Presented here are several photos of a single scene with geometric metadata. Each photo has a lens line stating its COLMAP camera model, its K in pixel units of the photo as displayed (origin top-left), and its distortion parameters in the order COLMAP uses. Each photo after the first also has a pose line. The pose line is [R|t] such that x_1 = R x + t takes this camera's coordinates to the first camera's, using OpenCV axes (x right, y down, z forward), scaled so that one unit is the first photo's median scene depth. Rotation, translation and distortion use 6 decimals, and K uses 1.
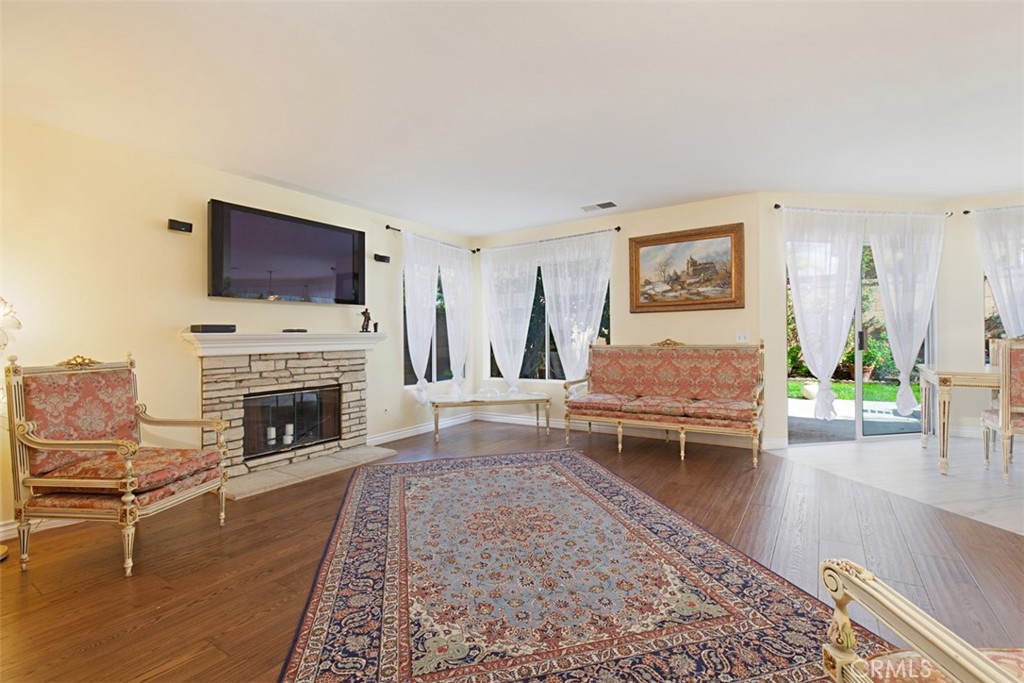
lens RADIAL K [[482.9, 0, 506.9], [0, 482.9, 338.1], [0, 0, 1]] dist [0.010400, -0.000118]
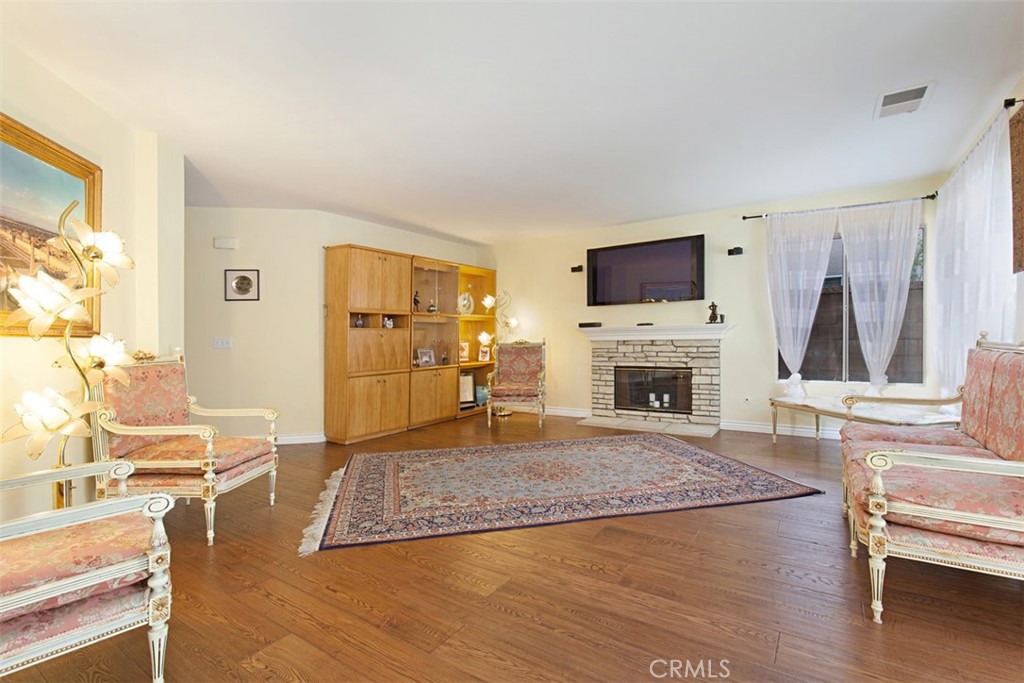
lens RADIAL K [[482.9, 0, 510.8], [0, 482.9, 333.8], [0, 0, 1]] dist [0.010400, -0.000118]
pose [[-0.030202, 0.012602, -0.999464, 0.940083], [0.019784, 0.999732, 0.012007, -0.012105], [0.999348, -0.019411, -0.030443, 0.658329]]
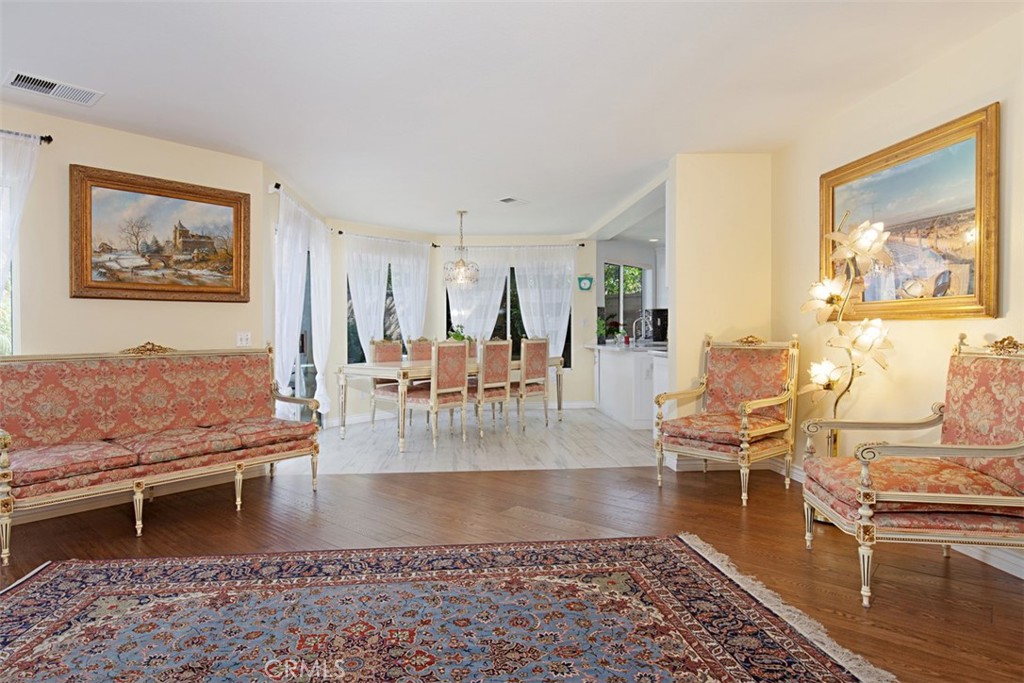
lens RADIAL K [[567.7, 0, 507.2], [0, 567.7, 349.9], [0, 0, 1]] dist [0.004548, 0.000484]
pose [[0.133910, -0.016521, 0.990856, -0.422550], [0.012133, 0.999813, 0.015031, 0.007895], [-0.990919, 0.010009, 0.134085, 0.508118]]
